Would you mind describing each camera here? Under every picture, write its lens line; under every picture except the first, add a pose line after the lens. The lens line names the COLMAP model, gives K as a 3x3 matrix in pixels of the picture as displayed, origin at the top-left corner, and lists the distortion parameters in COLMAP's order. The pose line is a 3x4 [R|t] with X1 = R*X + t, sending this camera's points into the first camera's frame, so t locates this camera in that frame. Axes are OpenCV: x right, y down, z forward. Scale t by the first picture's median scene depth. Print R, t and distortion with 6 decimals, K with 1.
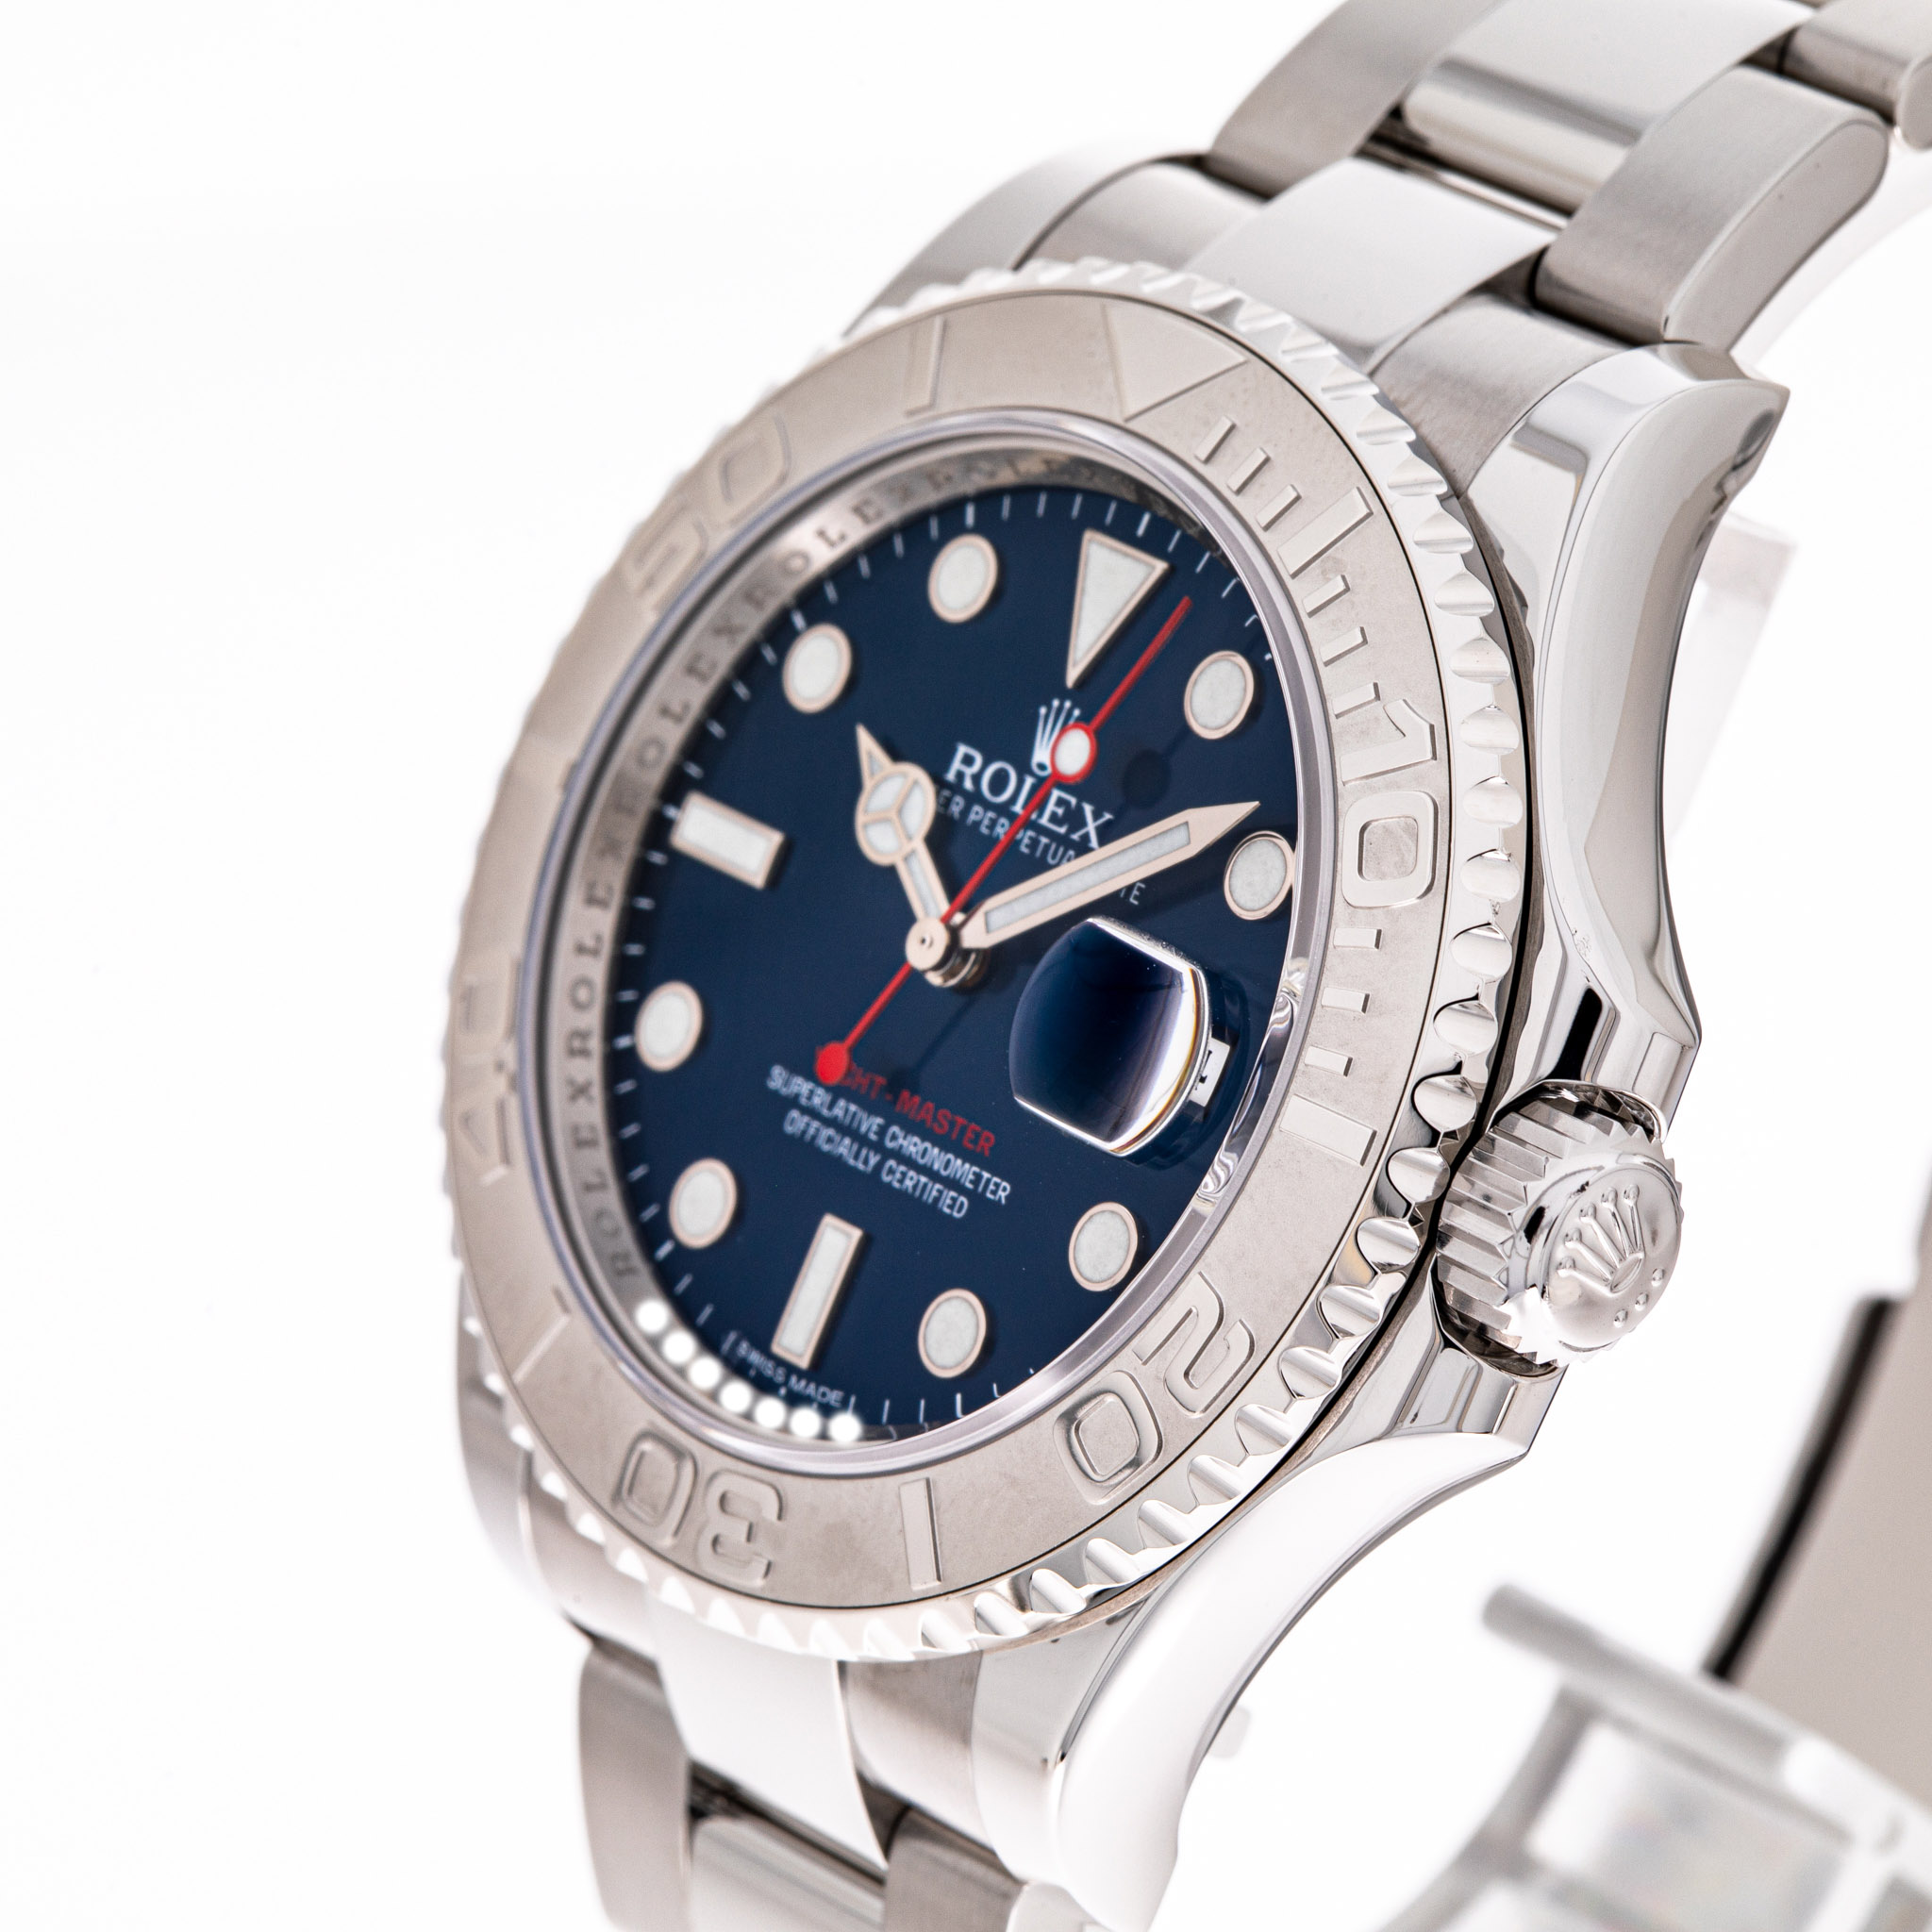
lens RADIAL K [[12673.2, 0, 966.0], [0, 12673.2, 966.0], [0, 0, 1]] dist [0.090899, 6.986366]
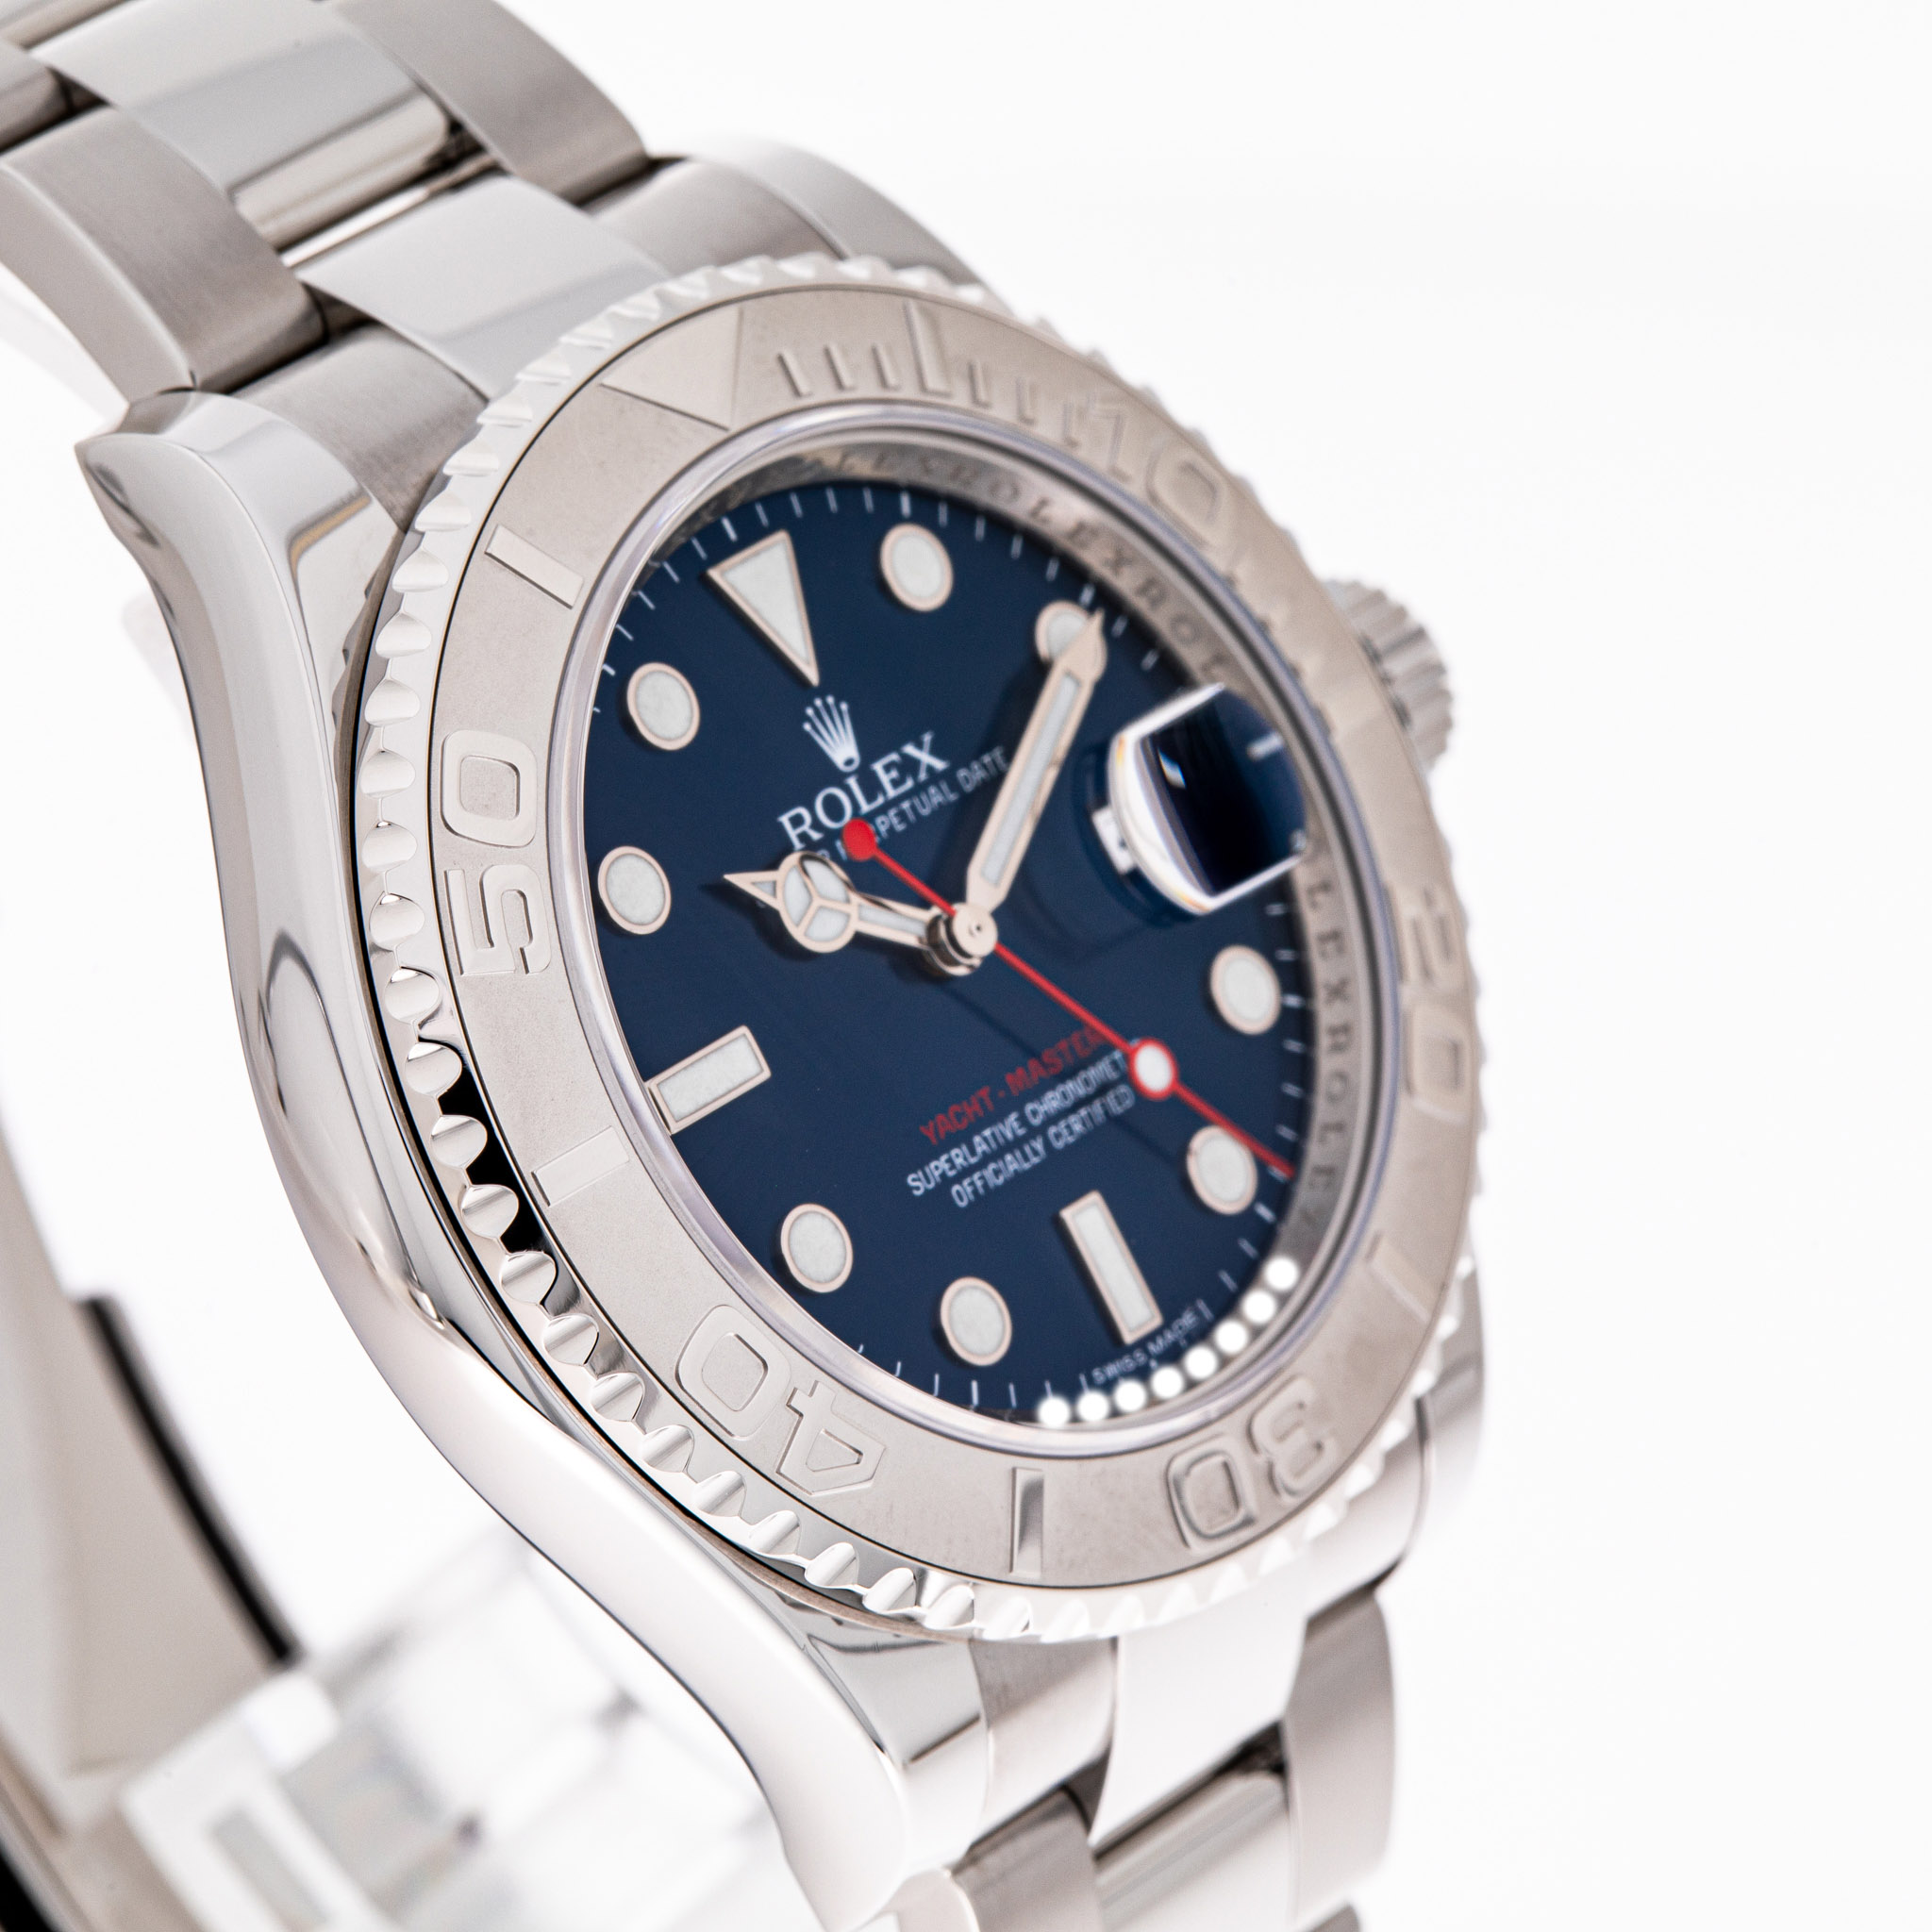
lens RADIAL K [[12673.2, 0, 966.0], [0, 12673.2, 966.0], [0, 0, 1]] dist [0.090899, 6.986366]
pose [[-0.188765, -0.400169, 0.896790, -0.900050], [0.468075, 0.766134, 0.440392, -0.439954], [-0.863292, 0.502896, 0.042689, 0.956080]]
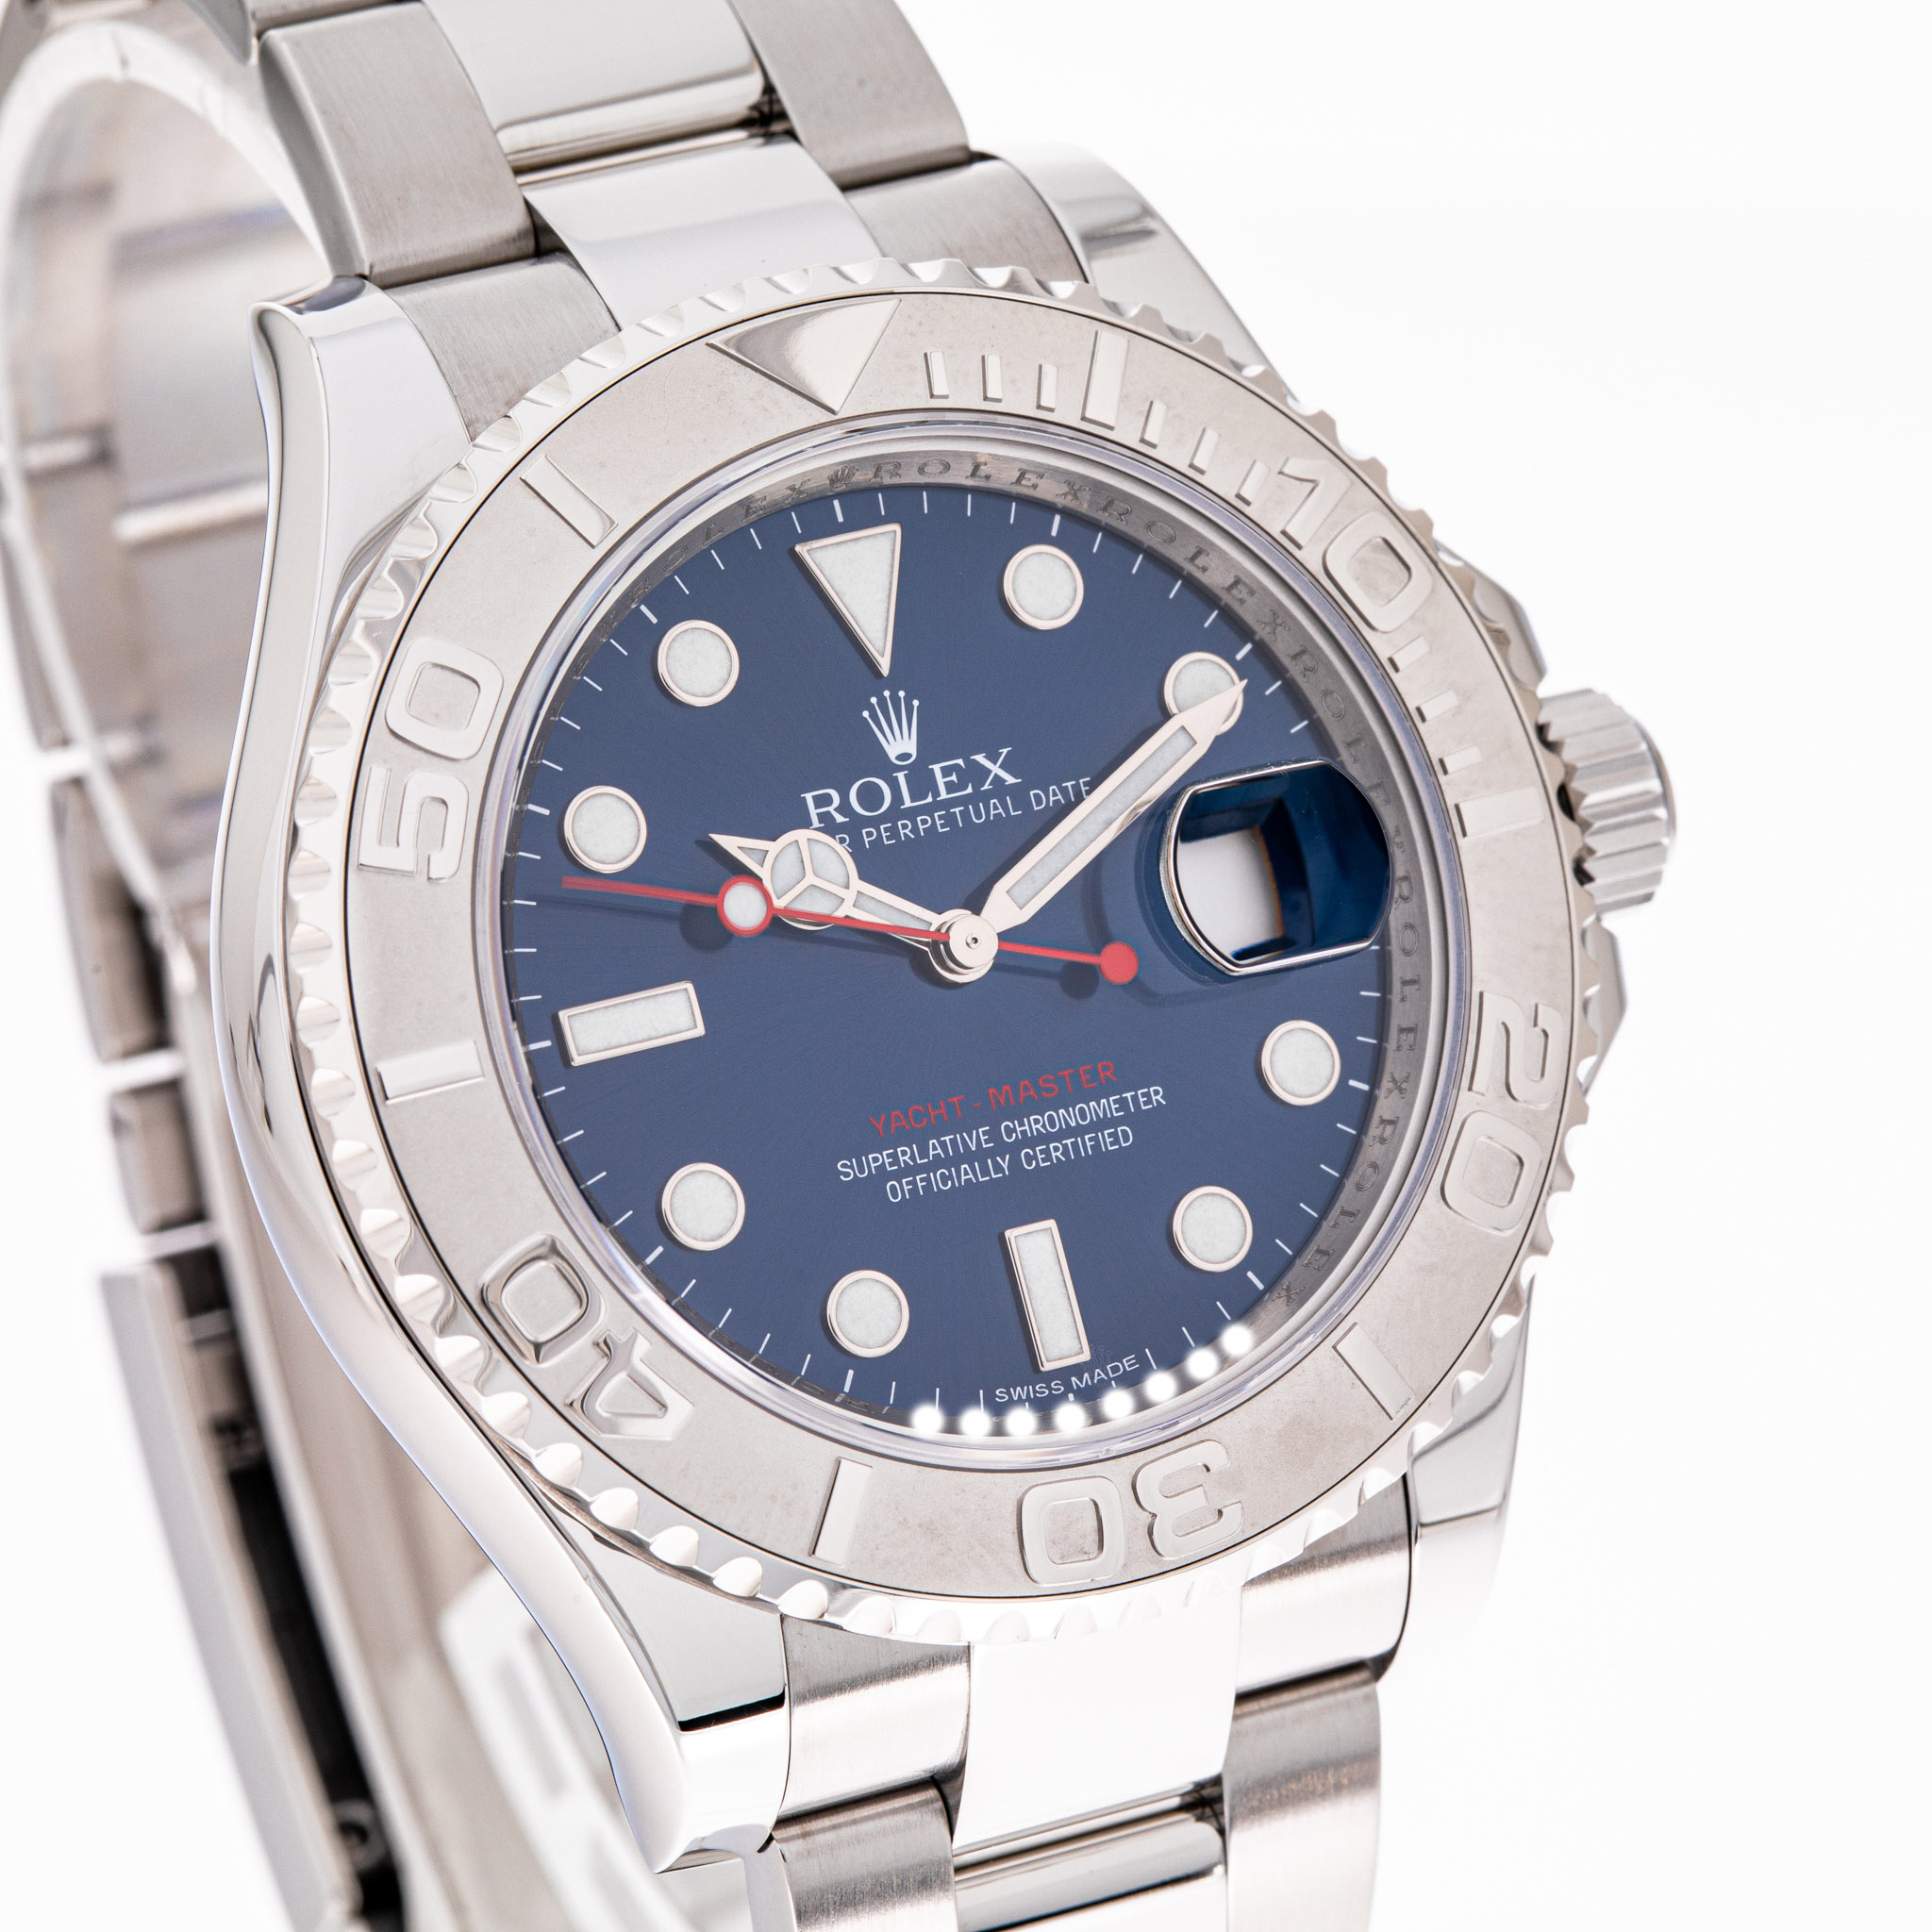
lens RADIAL K [[12673.2, 0, 966.0], [0, 12673.2, 966.0], [0, 0, 1]] dist [0.090899, 6.986366]
pose [[0.226644, -0.399359, 0.888338, -0.910000], [0.426851, 0.860544, 0.277960, -0.283845], [-0.875460, 0.316190, 0.365504, 0.625065]]
